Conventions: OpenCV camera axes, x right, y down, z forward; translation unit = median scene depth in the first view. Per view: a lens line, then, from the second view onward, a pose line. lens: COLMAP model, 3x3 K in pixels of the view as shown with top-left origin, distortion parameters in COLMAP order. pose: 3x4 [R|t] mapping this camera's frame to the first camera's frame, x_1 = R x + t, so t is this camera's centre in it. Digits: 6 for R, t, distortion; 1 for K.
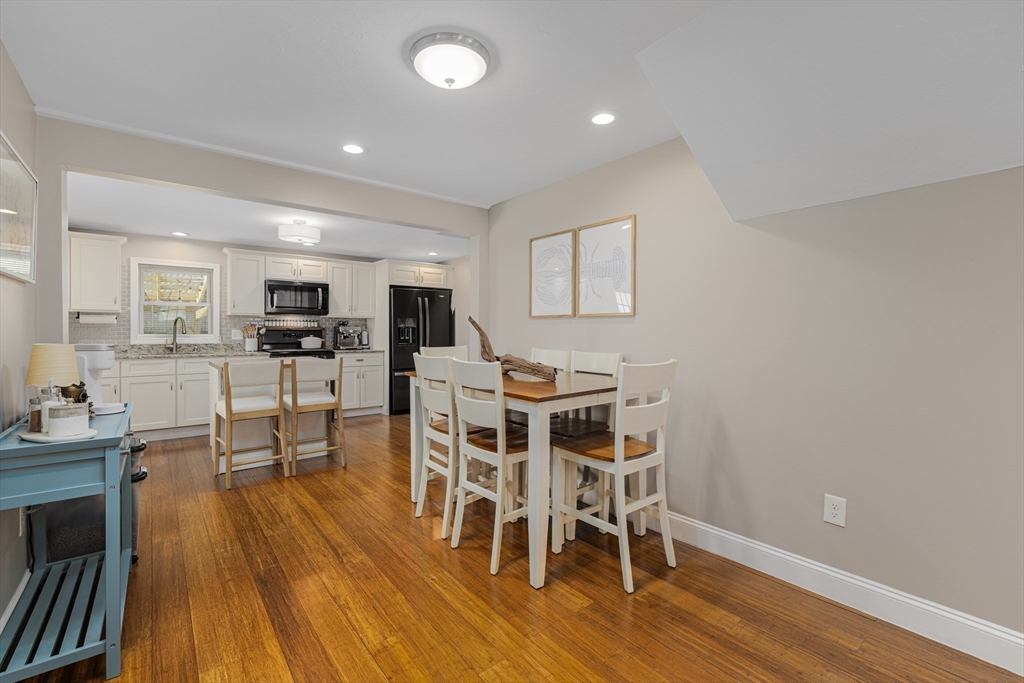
lens RADIAL K [[451.8, 0, 512.0], [0, 451.8, 341.5], [0, 0, 1]] dist [-0.001307, -0.000021]
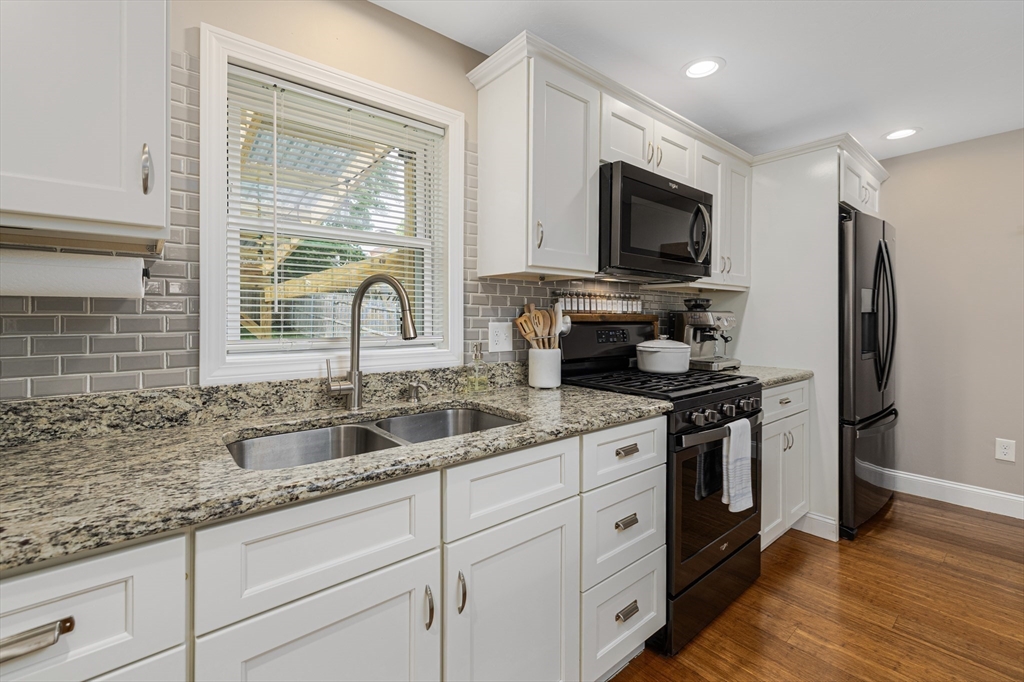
lens RADIAL K [[438.7, 0, 502.9], [0, 438.7, 323.2], [0, 0, 1]] dist [-0.000438, 0.000083]
pose [[0.999933, -0.009145, 0.007091, -0.655804], [0.009292, 0.999737, -0.020982, -0.020011], [-0.006897, 0.021047, 0.999755, 0.732788]]
